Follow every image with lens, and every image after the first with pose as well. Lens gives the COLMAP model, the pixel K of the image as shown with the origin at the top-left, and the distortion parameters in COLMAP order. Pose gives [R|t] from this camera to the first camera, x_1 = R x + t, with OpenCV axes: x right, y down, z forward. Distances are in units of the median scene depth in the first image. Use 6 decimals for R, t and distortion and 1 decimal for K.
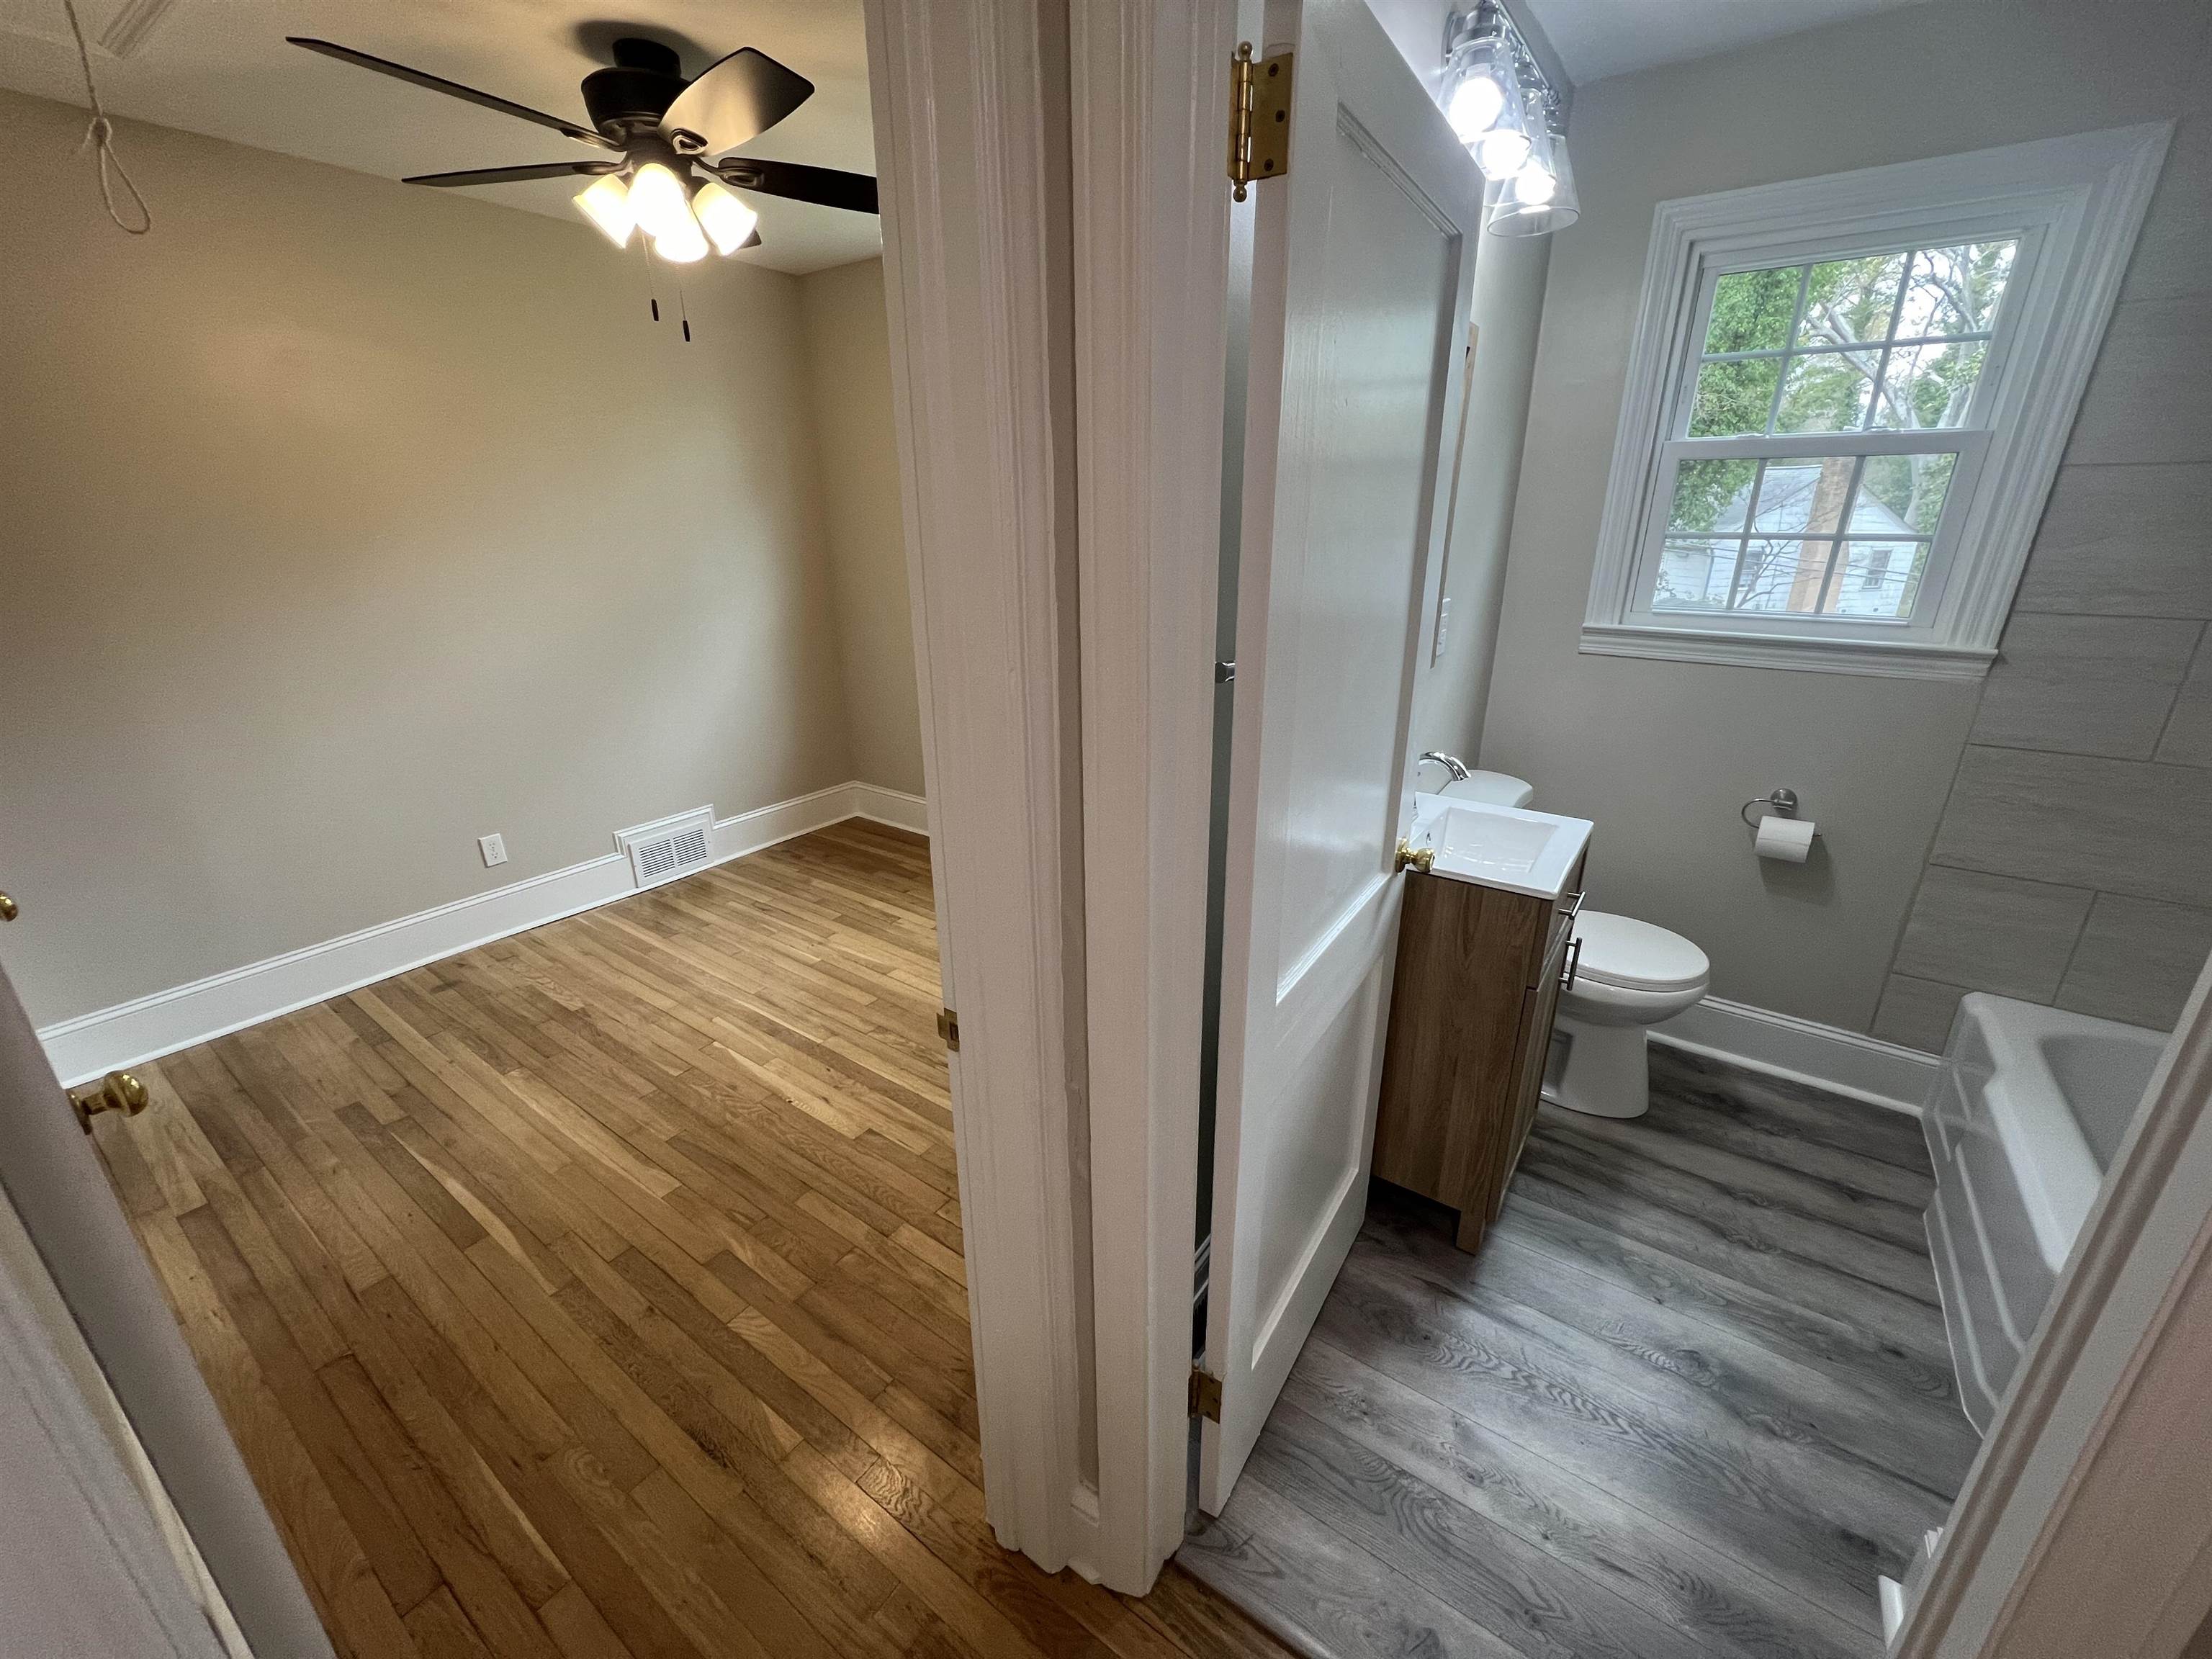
lens RADIAL K [[884.4, 0, 1103.9], [0, 884.4, 830.0], [0, 0, 1]] dist [-0.001572, 0.000915]
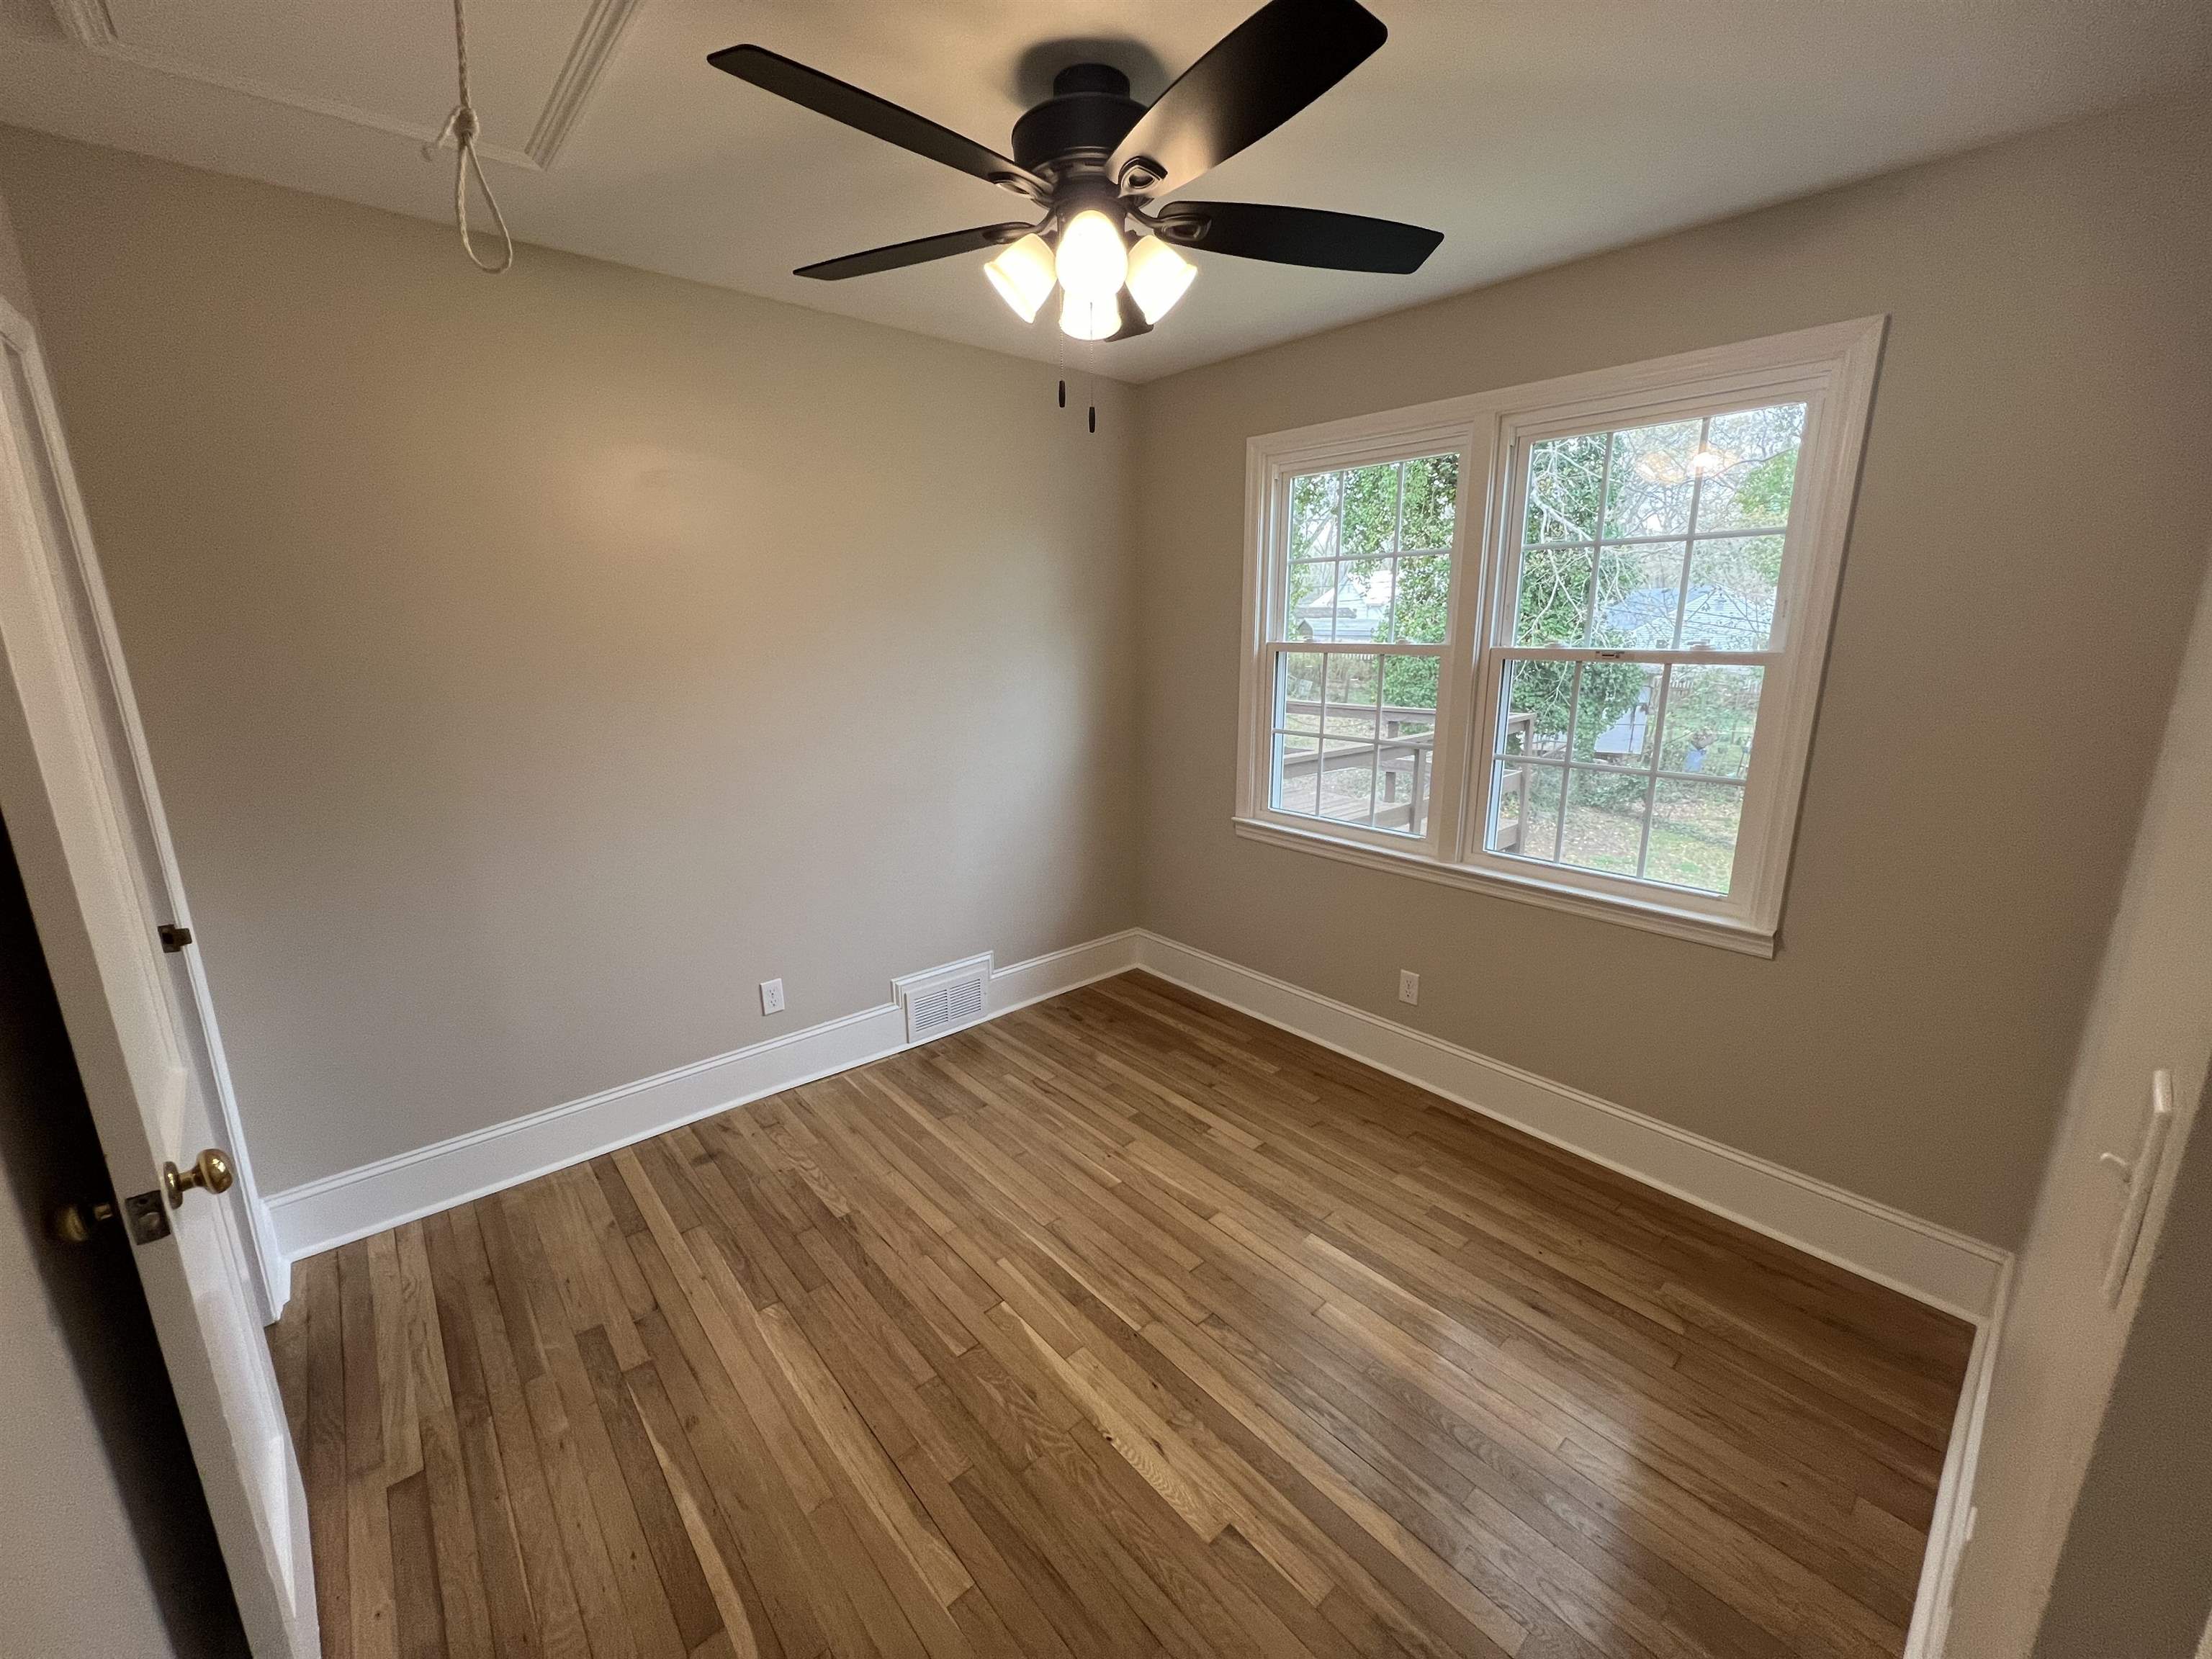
lens RADIAL K [[884.4, 0, 1103.9], [0, 884.4, 830.0], [0, 0, 1]] dist [-0.001572, 0.000915]
pose [[0.971538, 0.056987, -0.229927, -0.224982], [-0.083264, 0.990847, -0.106250, -0.105599], [0.221768, 0.122370, 0.967391, 0.249267]]
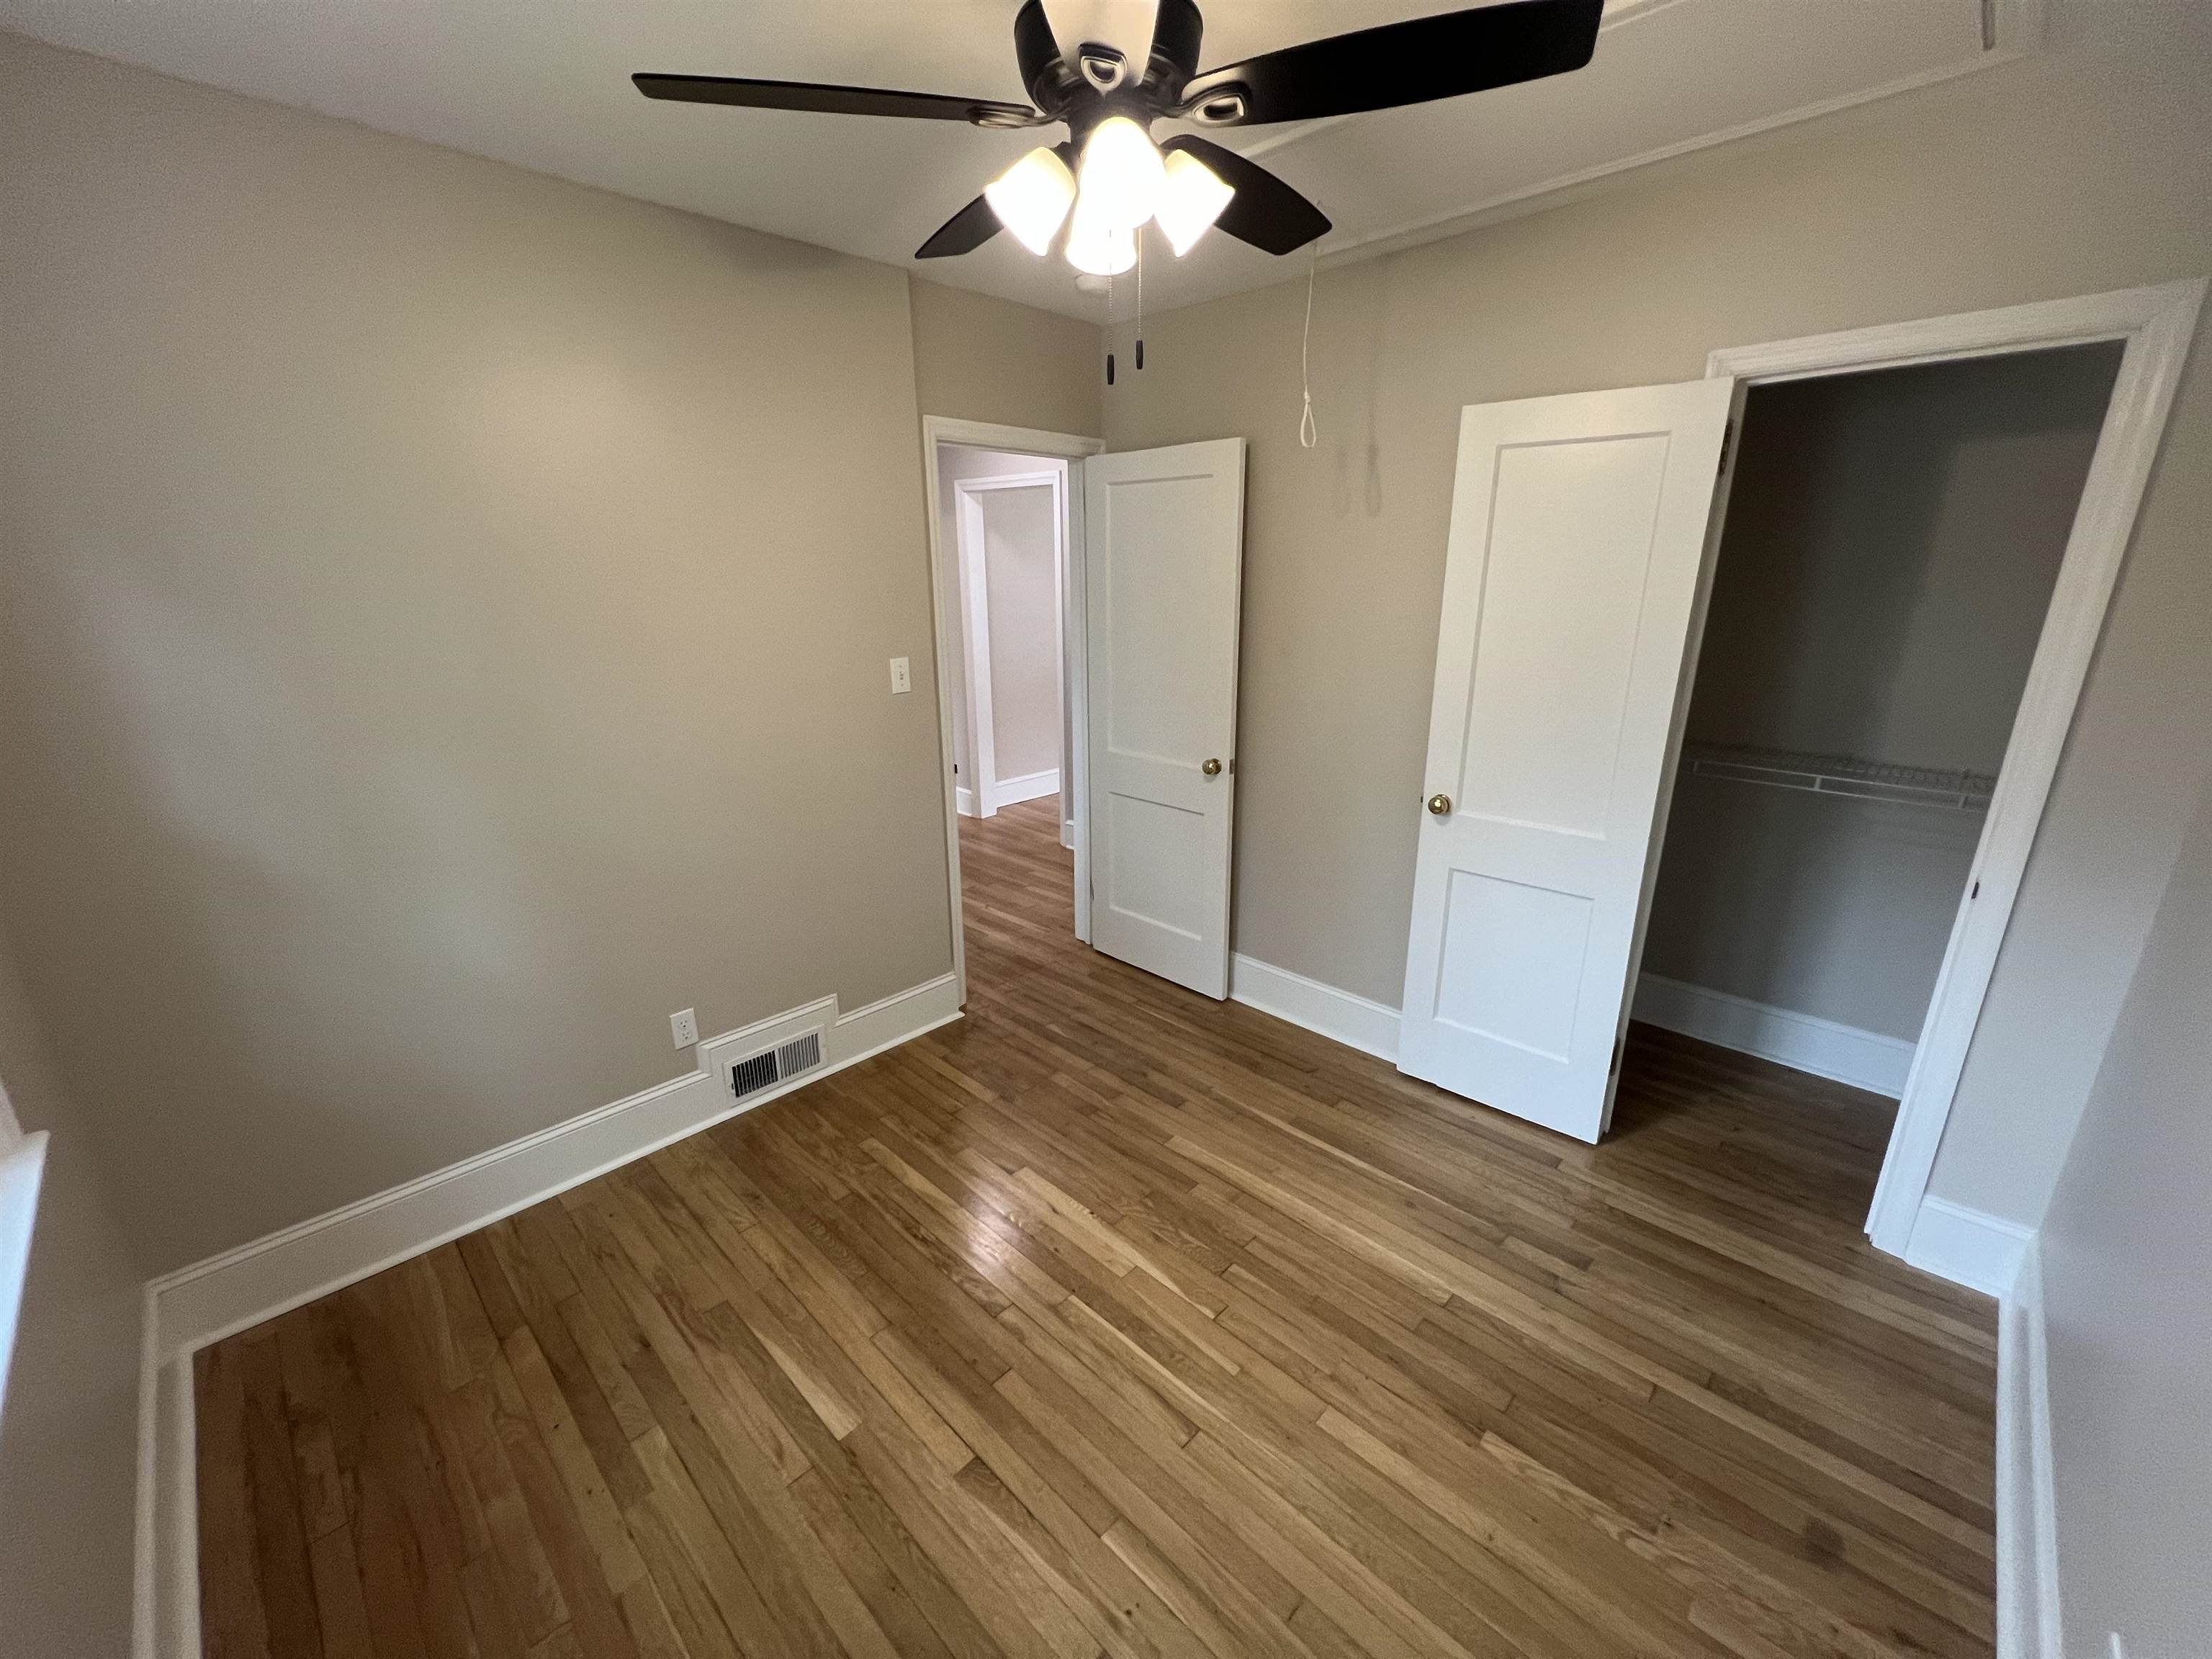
lens RADIAL K [[884.4, 0, 1103.9], [0, 884.4, 830.0], [0, 0, 1]] dist [-0.001572, 0.000915]
pose [[-0.987514, -0.036111, 0.153337, -0.503300], [0.063822, 0.798200, 0.599003, -0.594793], [-0.144025, 0.601310, -0.785929, 1.510954]]
